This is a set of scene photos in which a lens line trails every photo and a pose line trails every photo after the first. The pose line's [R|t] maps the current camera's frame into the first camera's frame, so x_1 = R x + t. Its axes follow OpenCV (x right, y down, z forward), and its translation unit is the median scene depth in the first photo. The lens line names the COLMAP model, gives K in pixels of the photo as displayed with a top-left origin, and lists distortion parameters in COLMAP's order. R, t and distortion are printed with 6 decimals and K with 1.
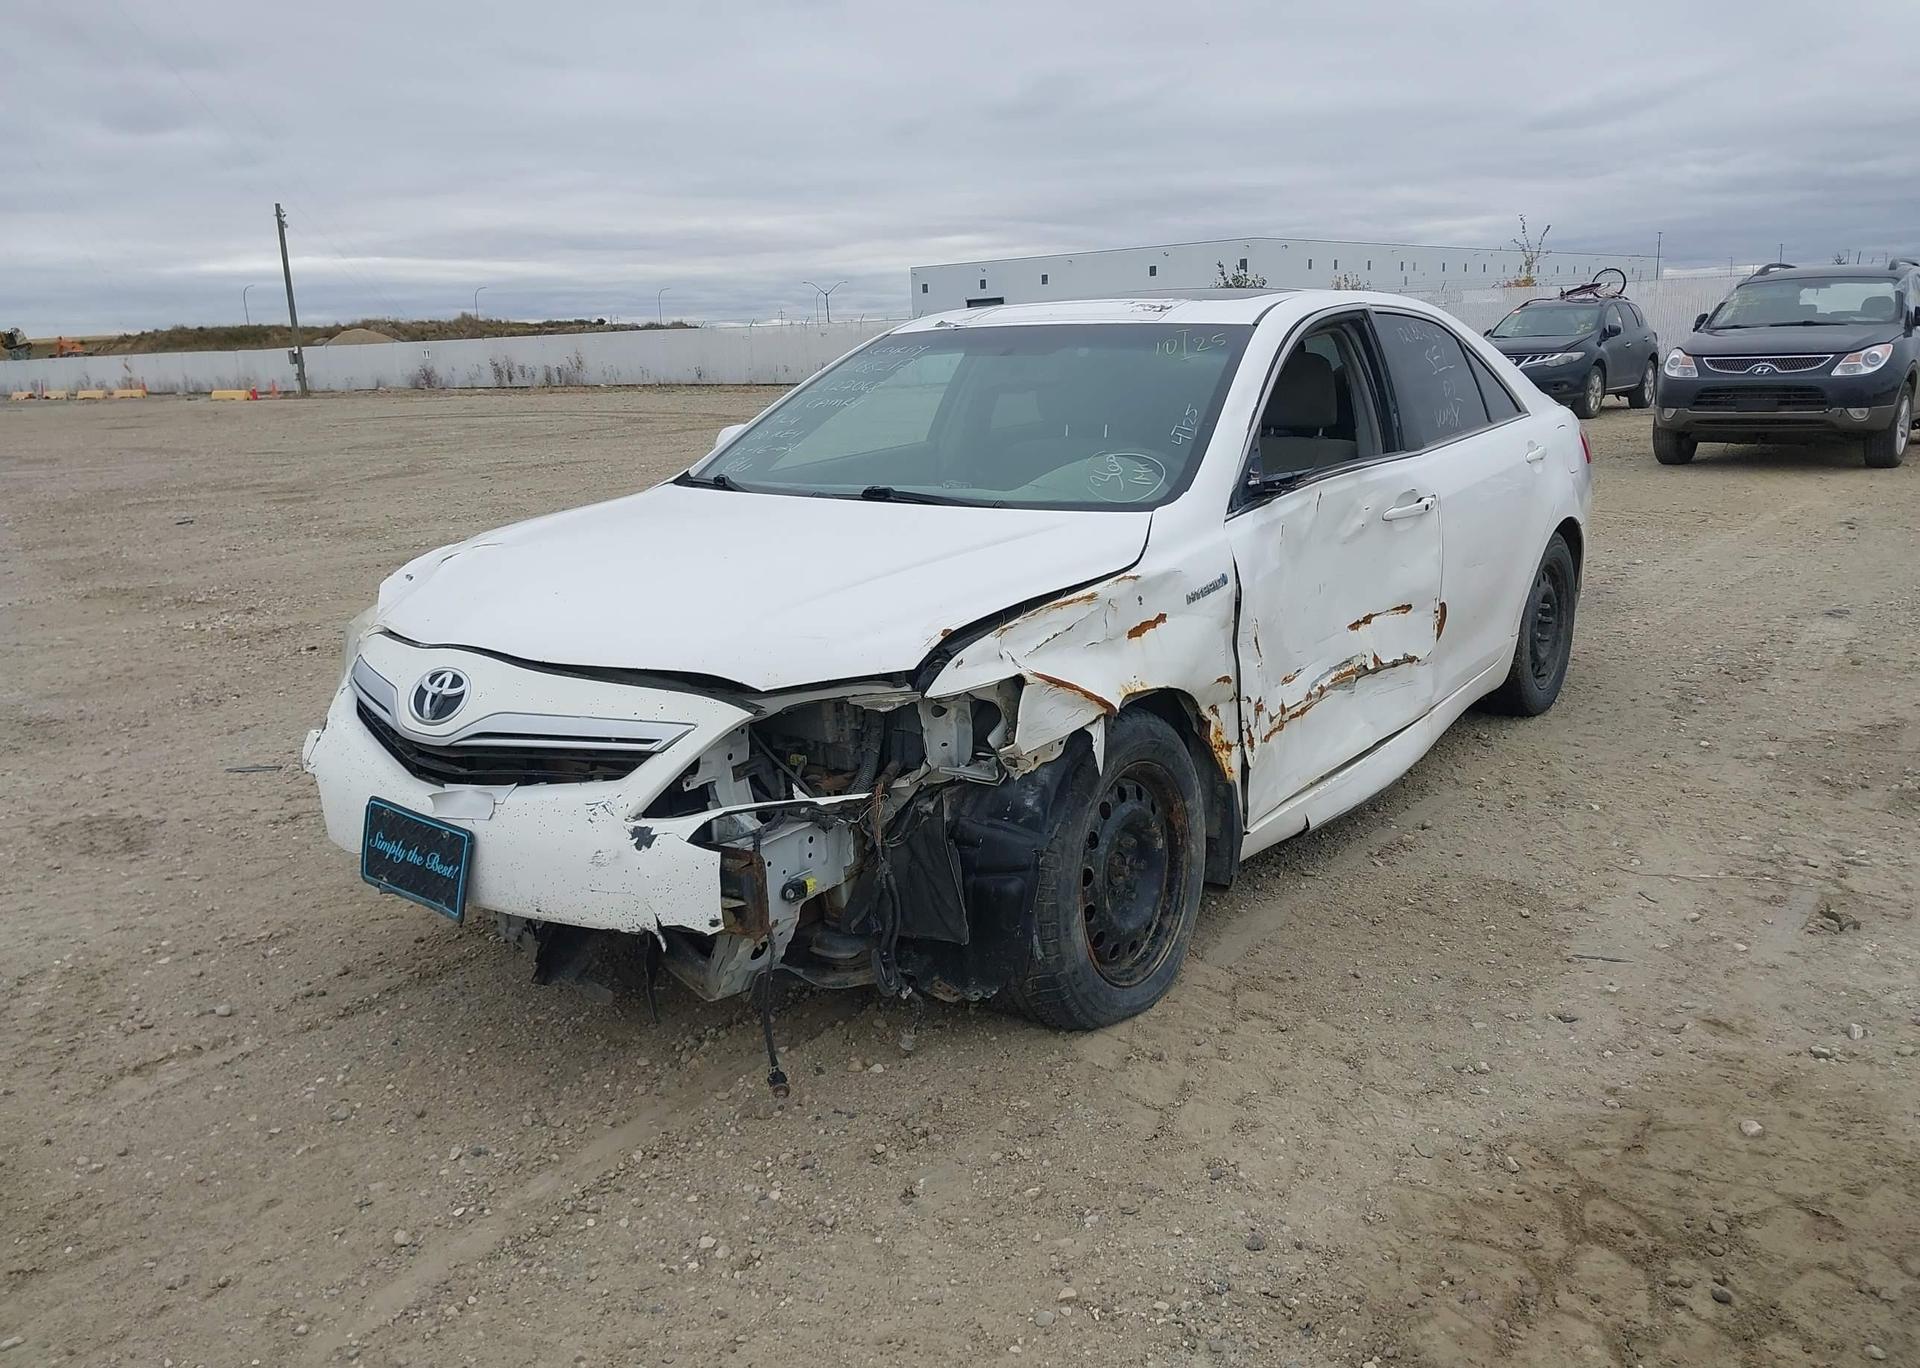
lens RADIAL K [[1496.4, 0, 953.2], [0, 1496.4, 686.7], [0, 0, 1]] dist [0.094994, -0.138195]
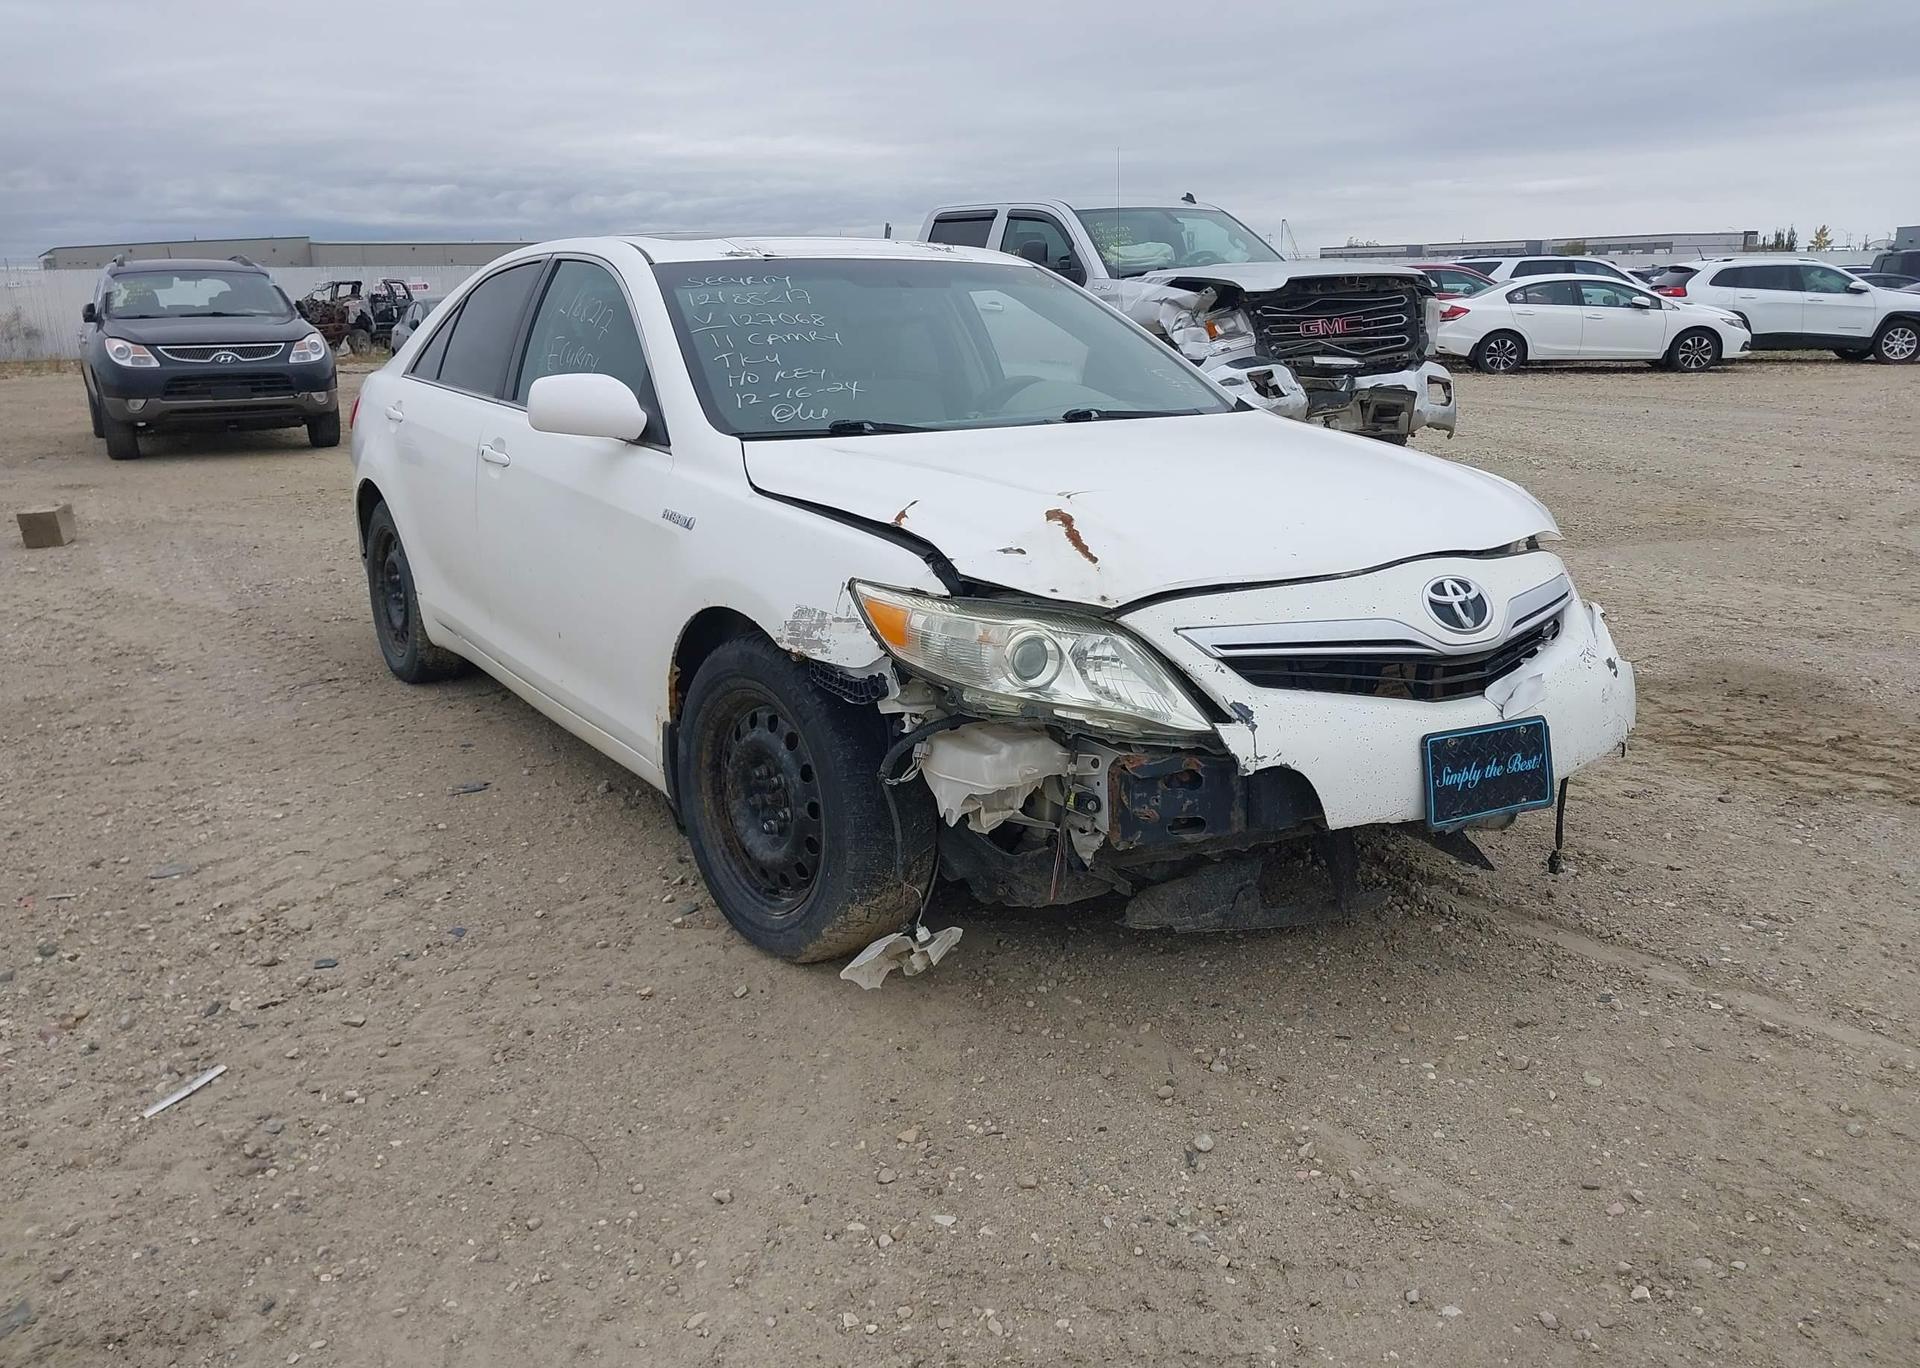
lens RADIAL K [[1496.4, 0, 953.2], [0, 1496.4, 686.7], [0, 0, 1]] dist [0.094994, -0.138195]
pose [[0.345544, -0.208118, 0.915034, -1.339132], [0.215842, 0.966580, 0.138333, -0.144461], [-0.913242, 0.149703, 0.378916, 0.941971]]
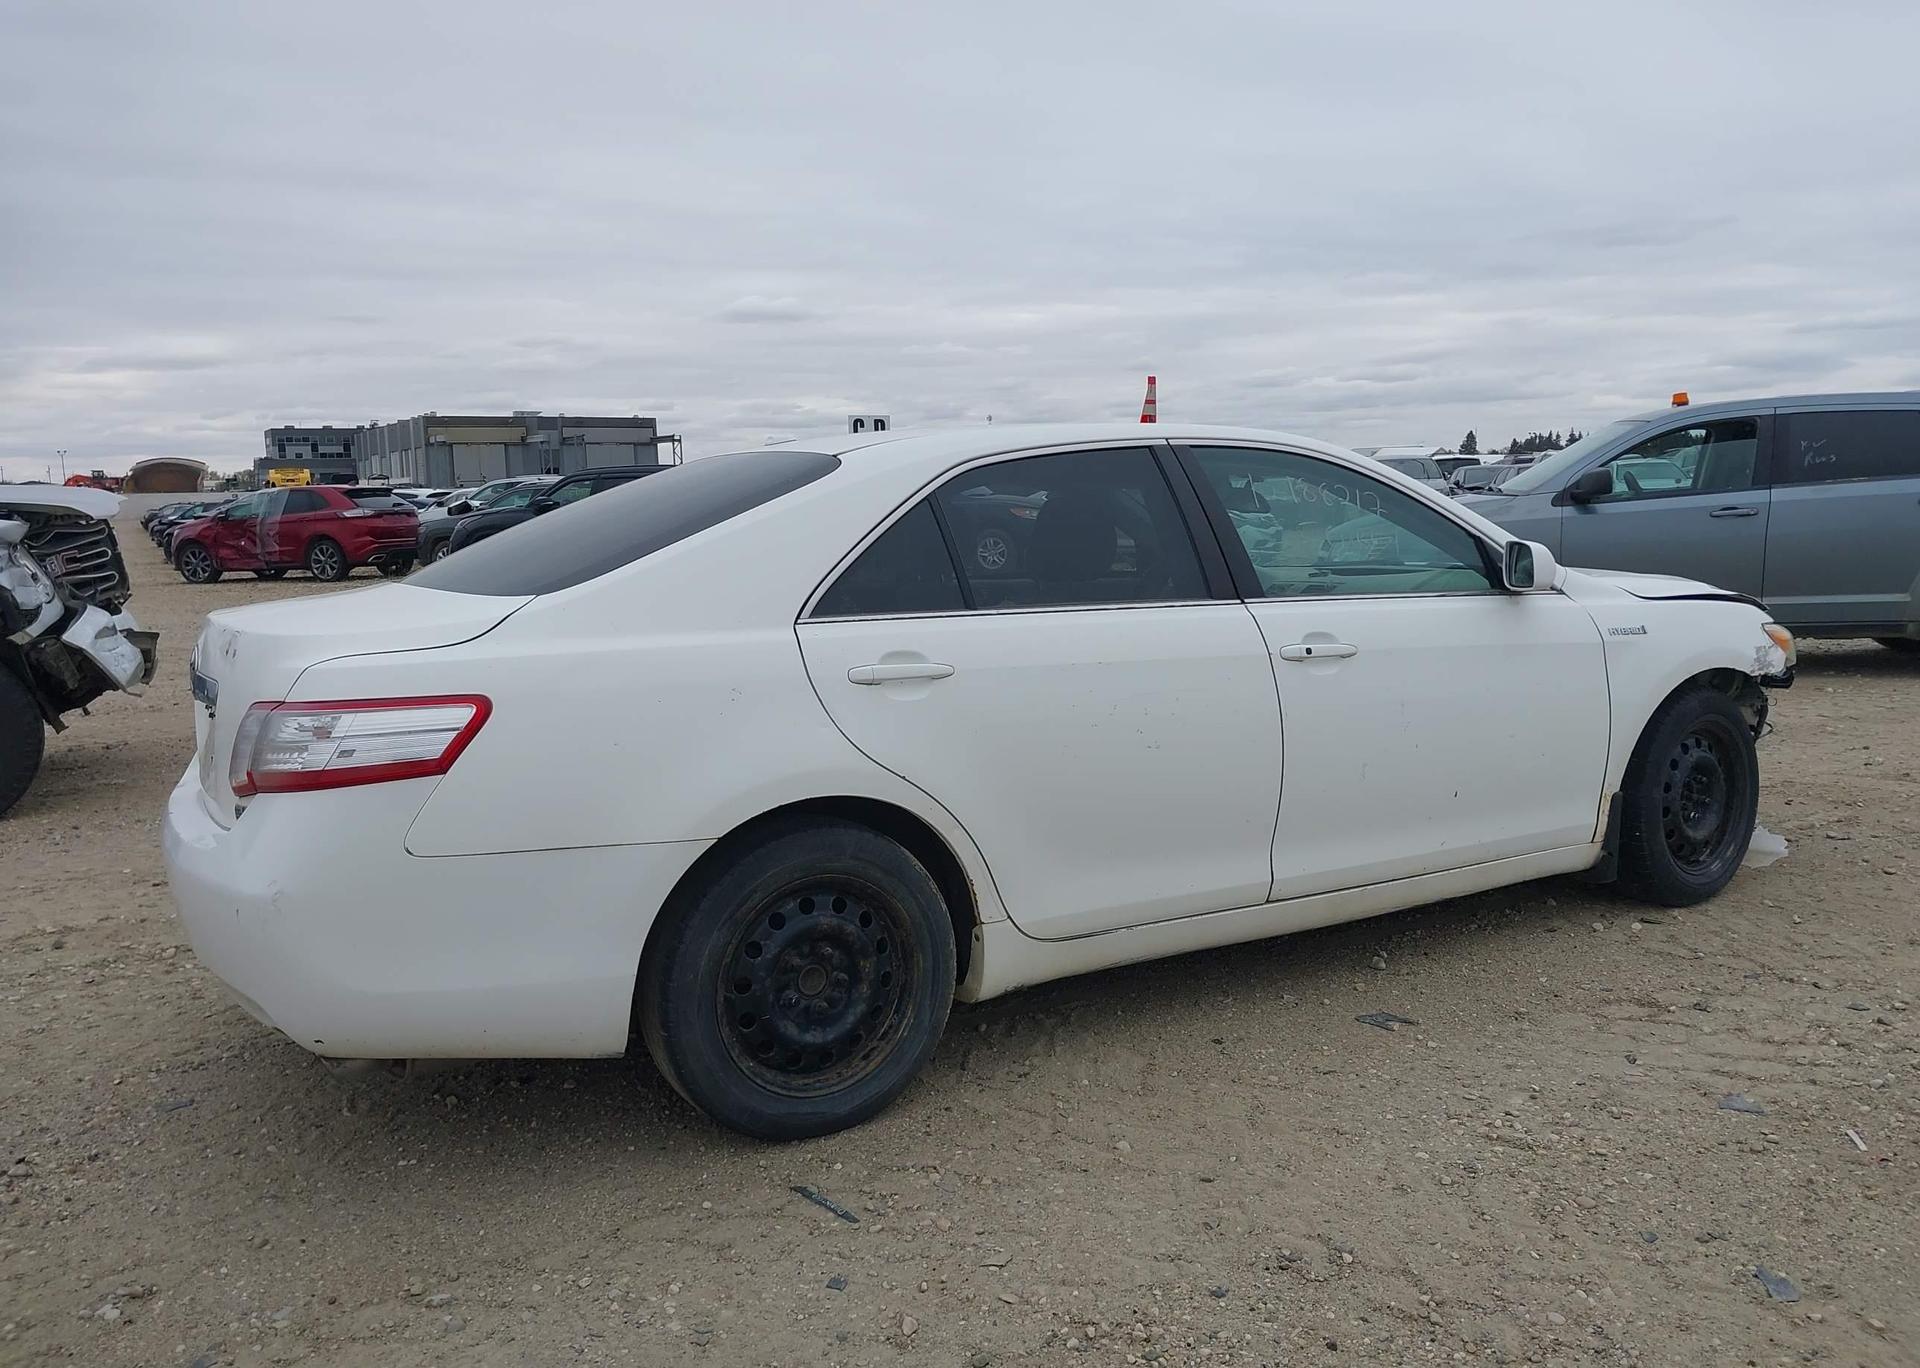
lens RADIAL K [[1496.4, 0, 953.2], [0, 1496.4, 686.7], [0, 0, 1]] dist [0.094994, -0.138195]
pose [[-0.912855, 0.008384, 0.408197, -0.340400], [0.152010, 0.934890, 0.320740, -0.707760], [-0.378930, 0.354839, -0.854694, 3.167942]]
